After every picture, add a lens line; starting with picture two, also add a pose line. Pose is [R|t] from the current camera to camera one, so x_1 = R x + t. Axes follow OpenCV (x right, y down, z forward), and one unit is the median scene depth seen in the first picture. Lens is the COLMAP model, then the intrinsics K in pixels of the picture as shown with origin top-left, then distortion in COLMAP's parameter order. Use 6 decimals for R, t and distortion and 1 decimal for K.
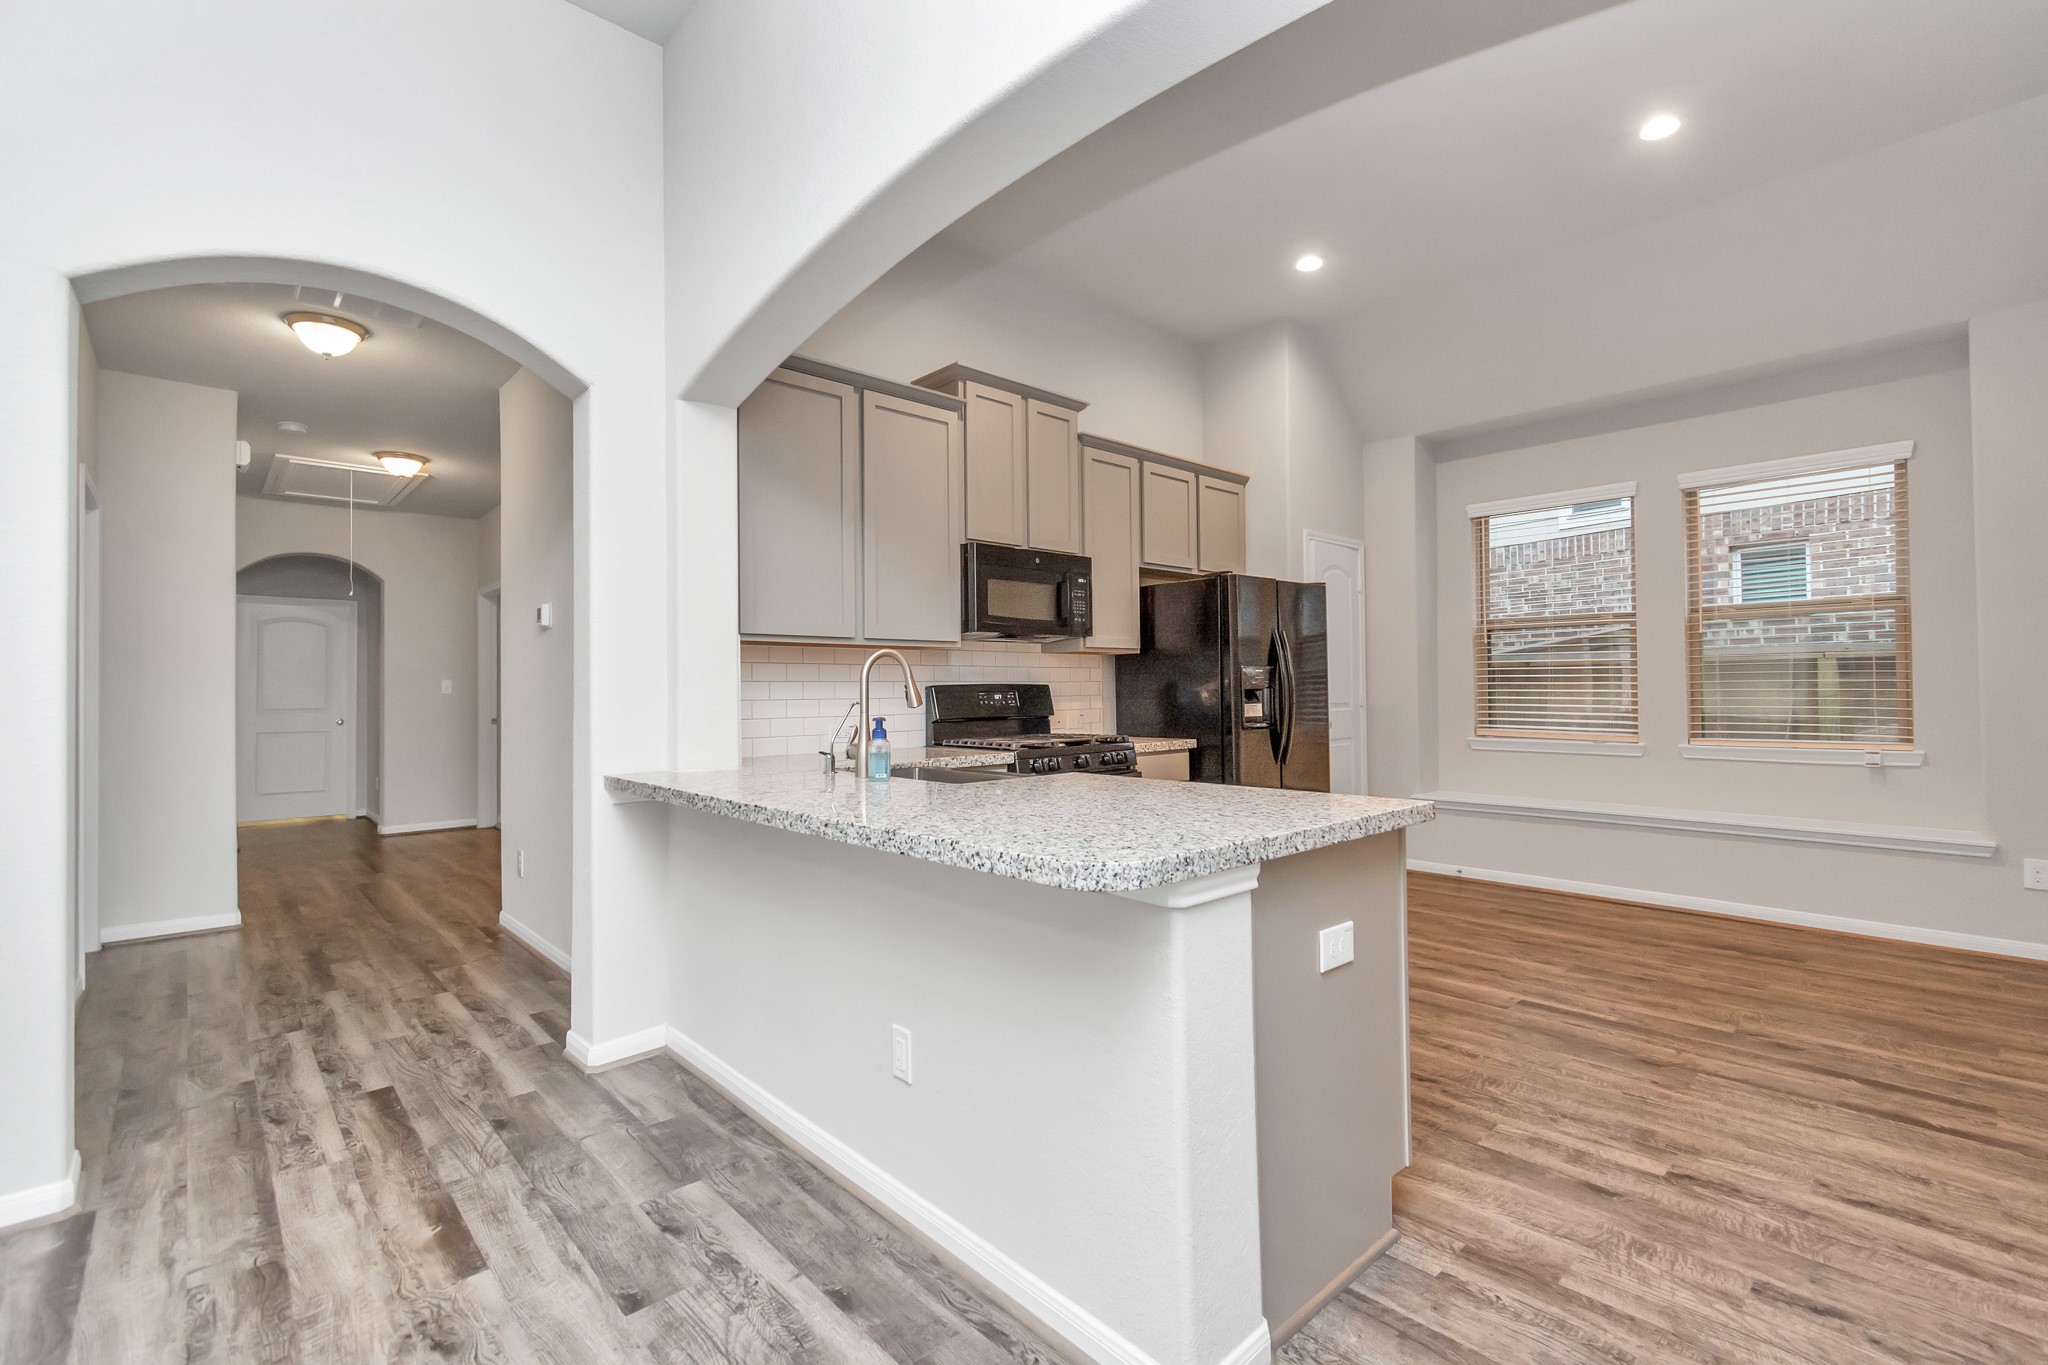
lens RADIAL K [[905.7, 0, 1046.1], [0, 905.7, 678.9], [0, 0, 1]] dist [-0.001749, -0.000114]
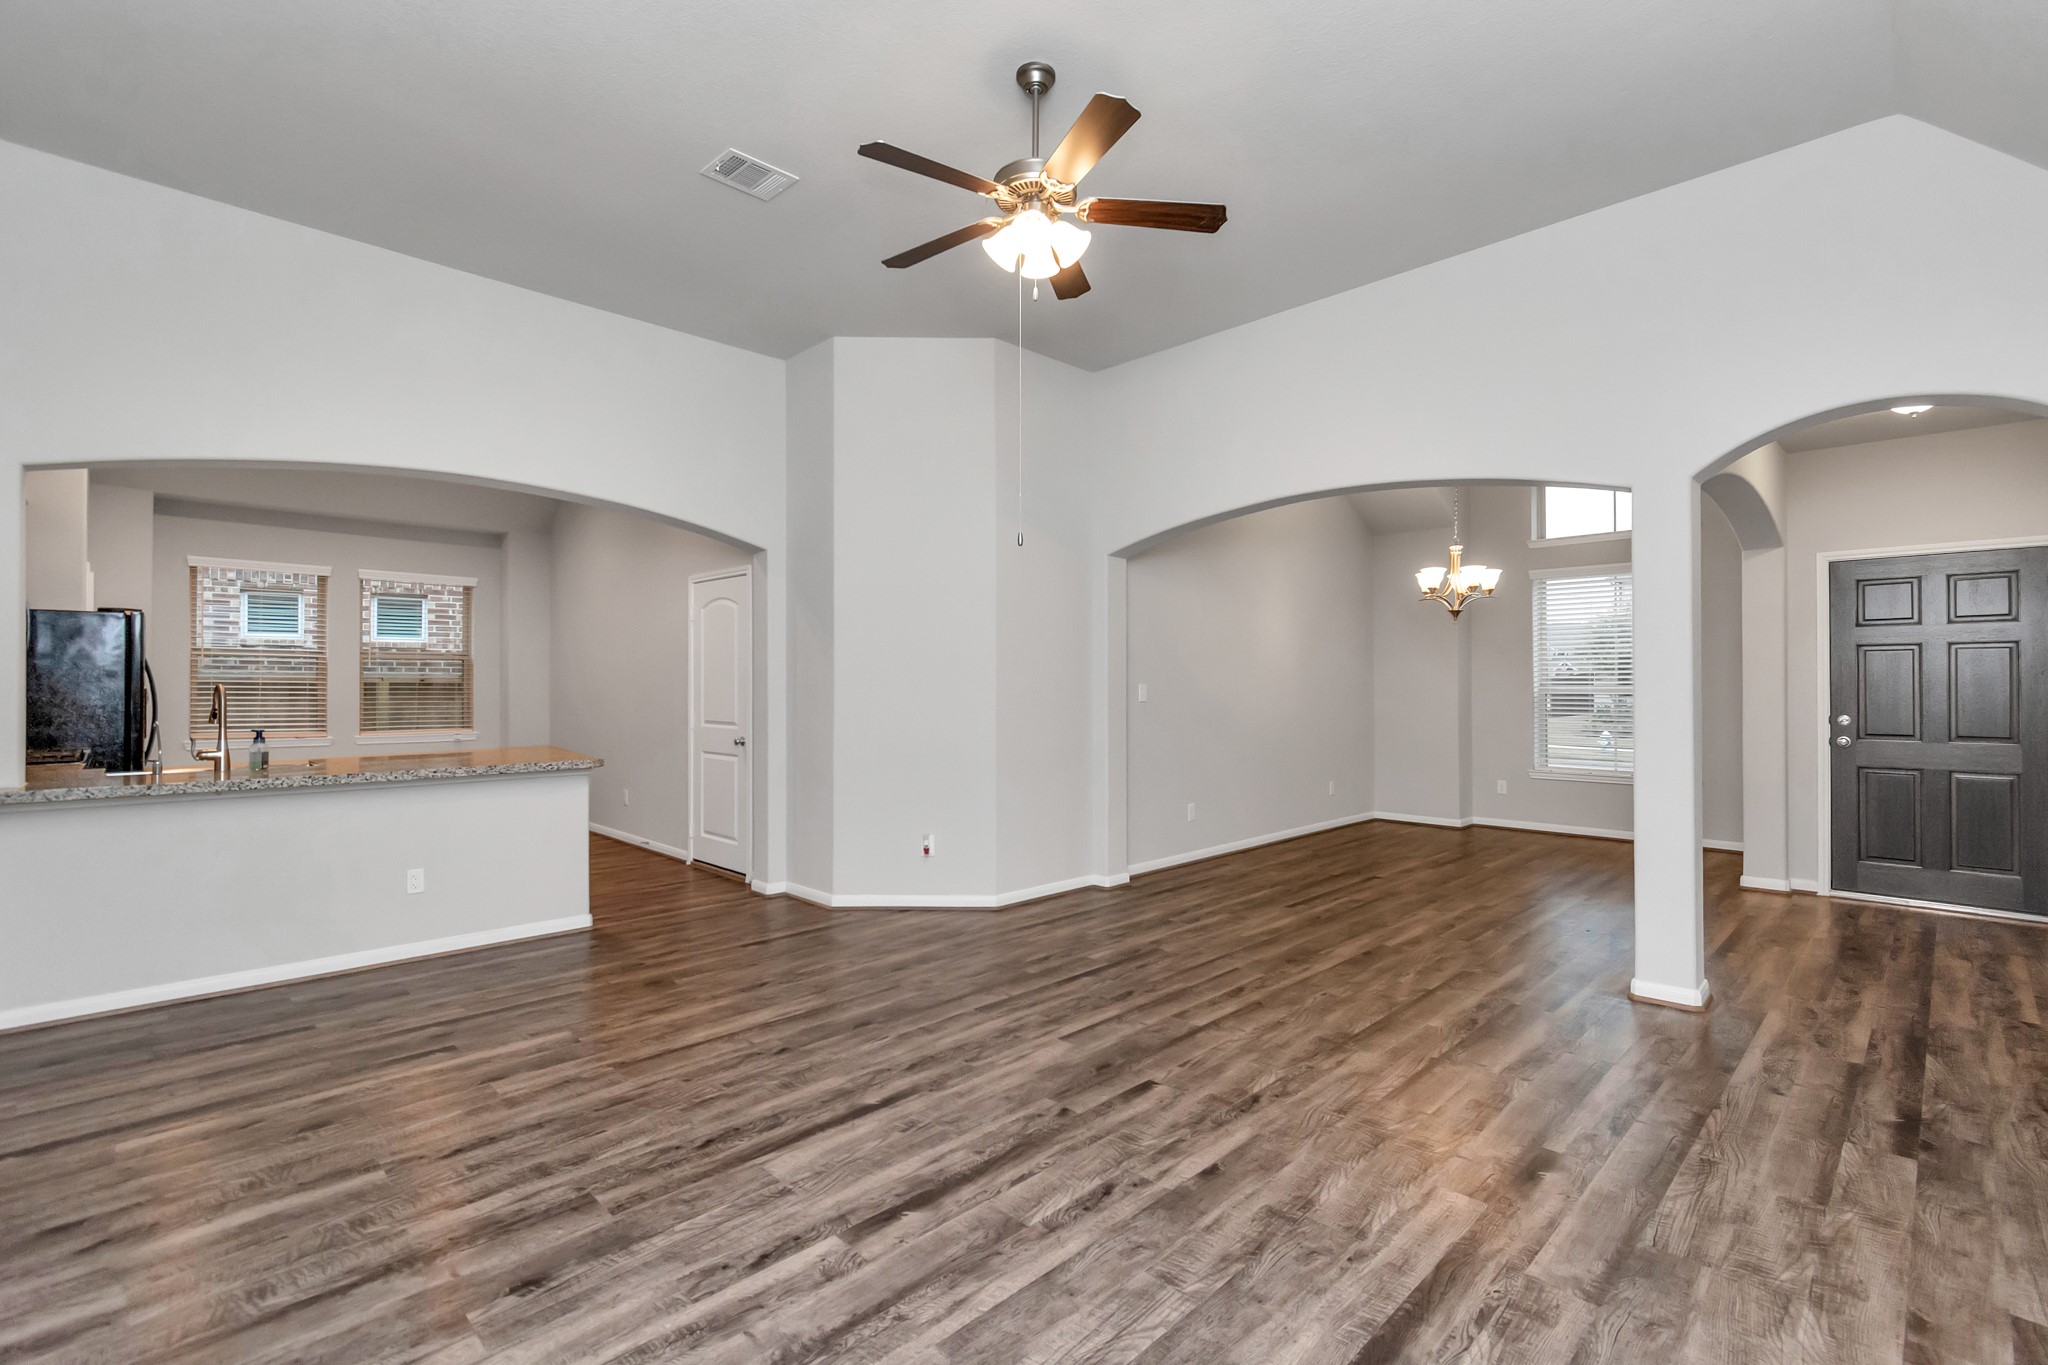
lens RADIAL K [[911.8, 0, 1024.0], [0, 911.8, 682.5], [0, 0, 1]] dist [0.000644, -0.000473]
pose [[-0.017763, 0.003654, 0.999836, -1.072860], [-0.003111, 0.999988, -0.003710, -0.020792], [-0.999837, -0.003176, -0.017751, -0.166014]]
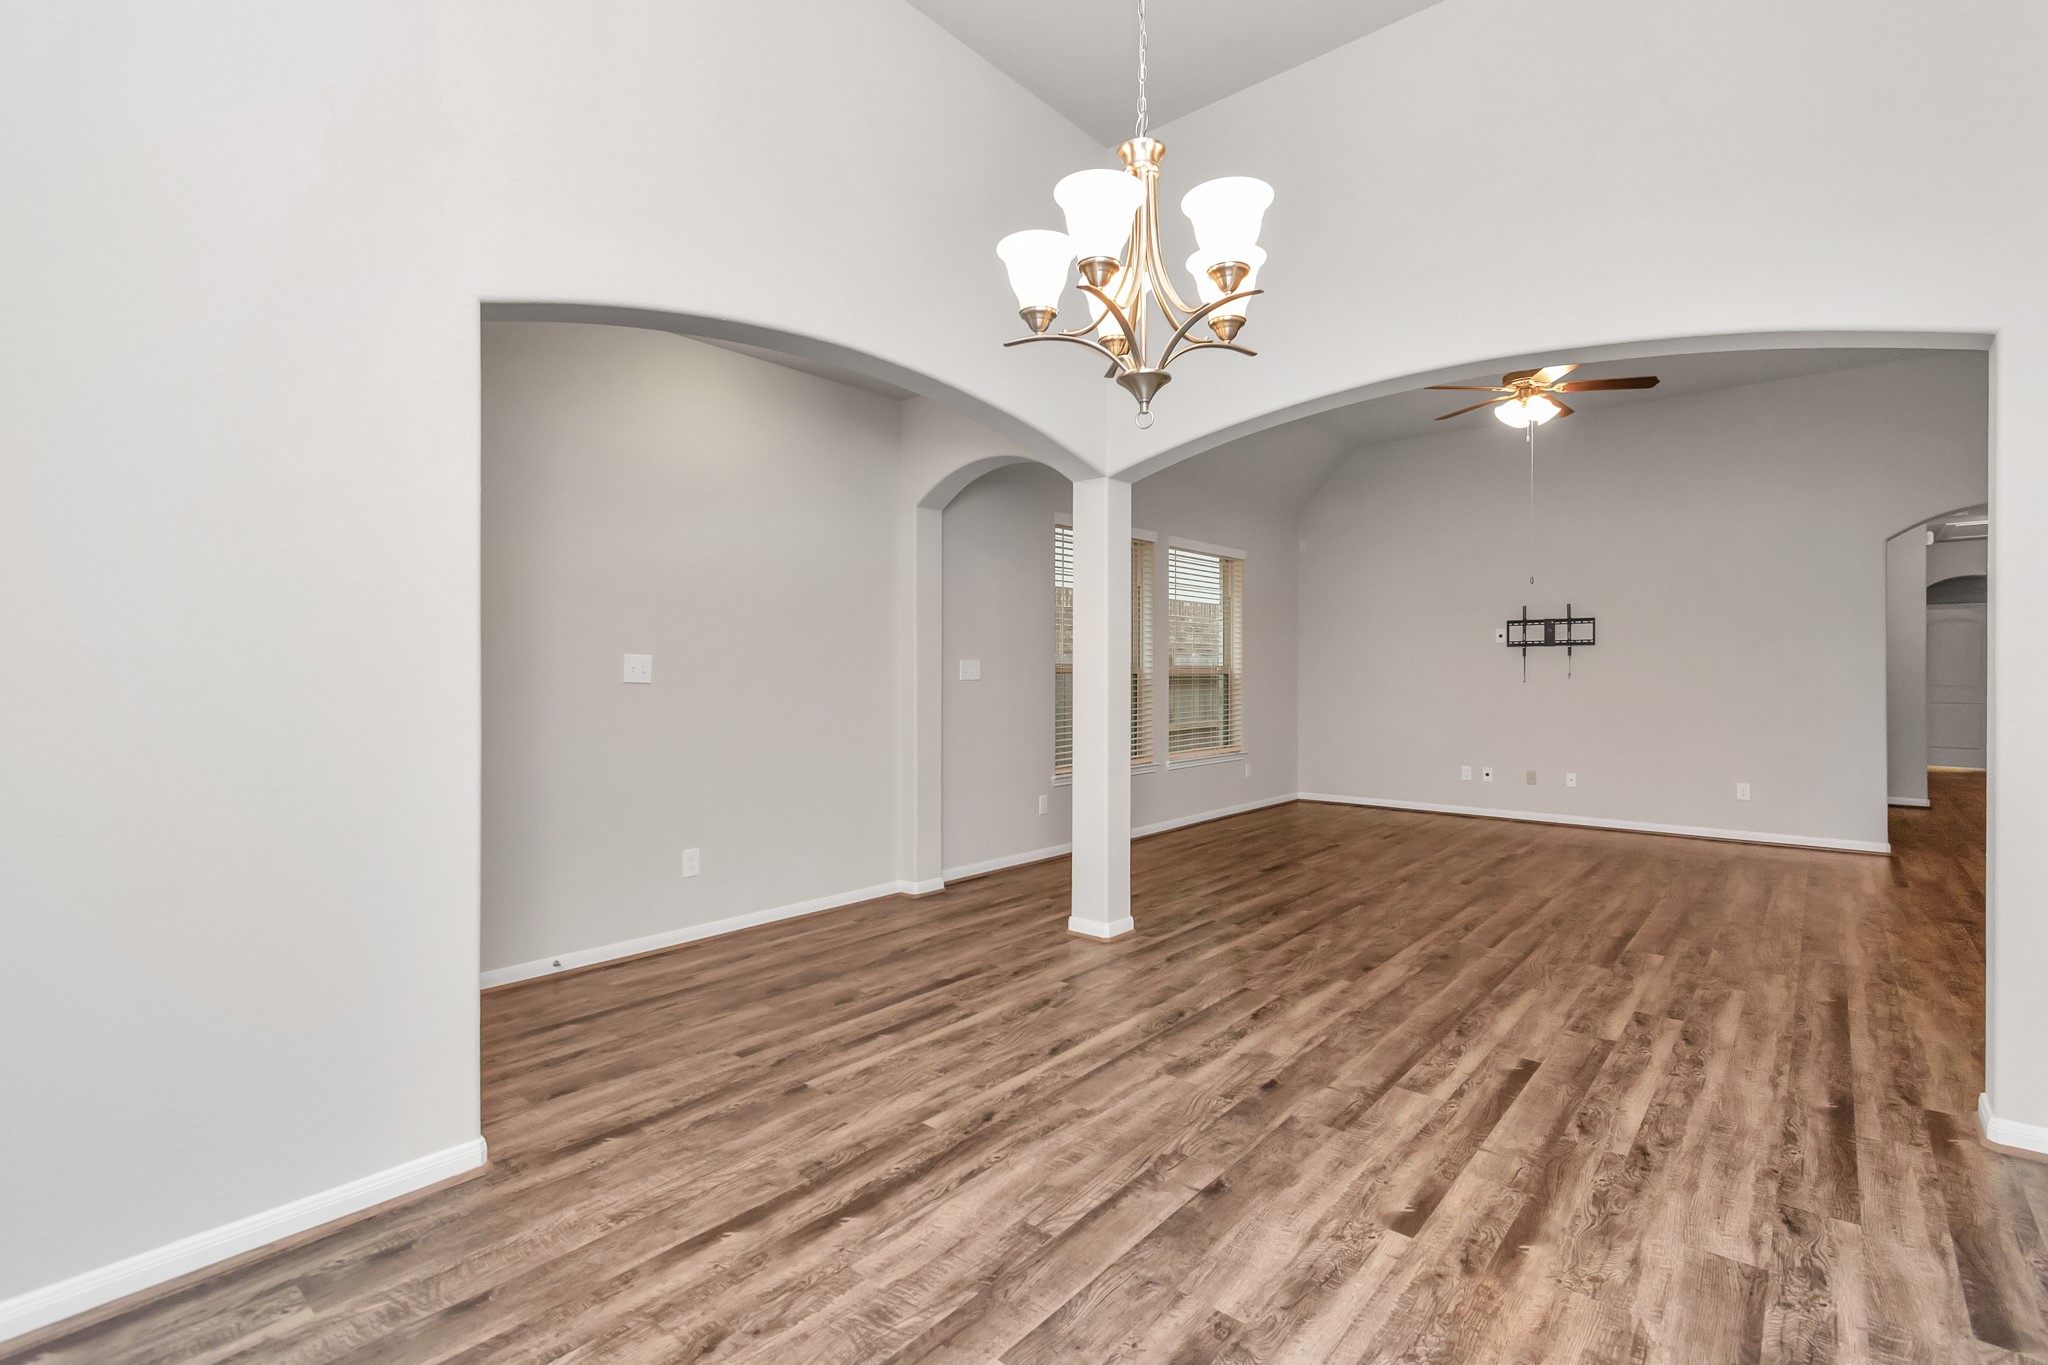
lens RADIAL K [[953.9, 0, 1008.0], [0, 953.9, 676.6], [0, 0, 1]] dist [0.002095, -0.000542]
pose [[0.089908, 0.007595, -0.995921, 0.842101], [0.003344, 0.999963, 0.007927, -0.013998], [0.995944, -0.004043, 0.089879, -1.003639]]
